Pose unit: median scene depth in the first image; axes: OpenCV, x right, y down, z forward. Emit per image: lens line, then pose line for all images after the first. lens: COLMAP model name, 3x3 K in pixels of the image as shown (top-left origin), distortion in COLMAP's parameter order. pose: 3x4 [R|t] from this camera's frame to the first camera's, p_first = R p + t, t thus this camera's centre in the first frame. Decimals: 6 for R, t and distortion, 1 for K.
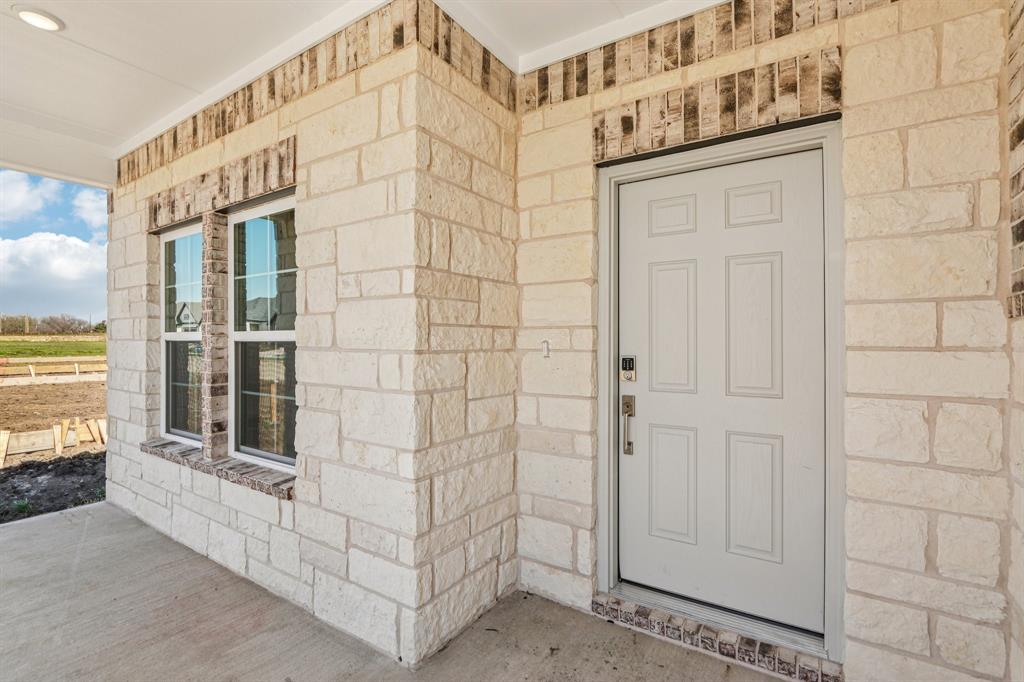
lens RADIAL K [[483.4, 0, 516.3], [0, 483.4, 339.7], [0, 0, 1]] dist [-0.011976, -0.000253]
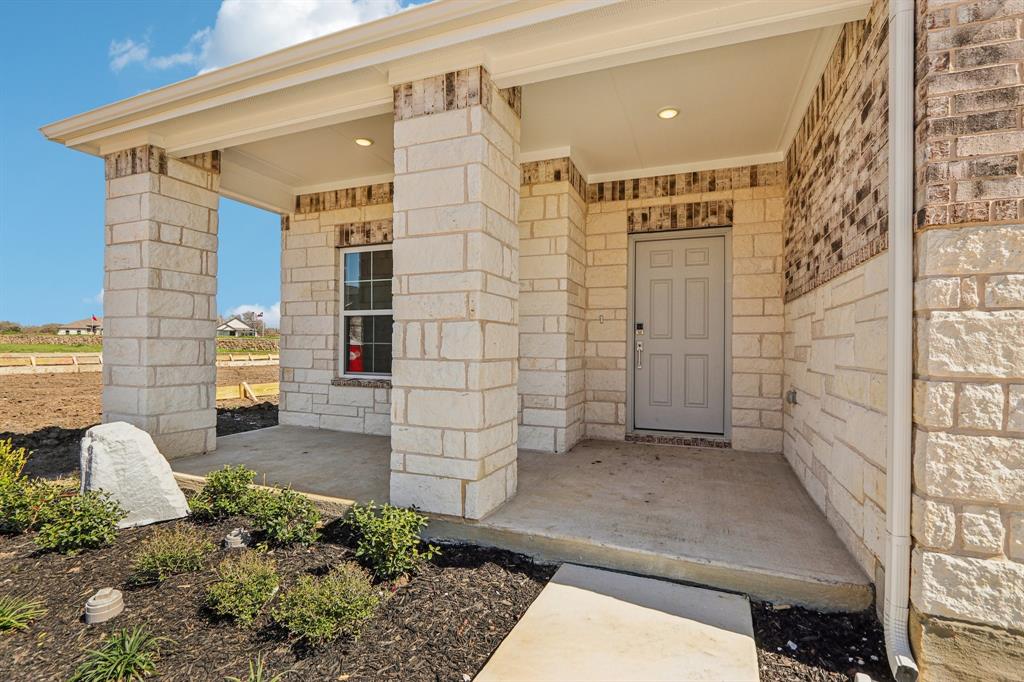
lens RADIAL K [[476.6, 0, 515.0], [0, 476.6, 345.7], [0, 0, 1]] dist [-0.014149, -0.000099]
pose [[0.978634, 0.008316, 0.205443, -0.820663], [-0.008890, 0.999959, 0.001867, 0.150404], [-0.205419, -0.003653, 0.978667, -1.051272]]
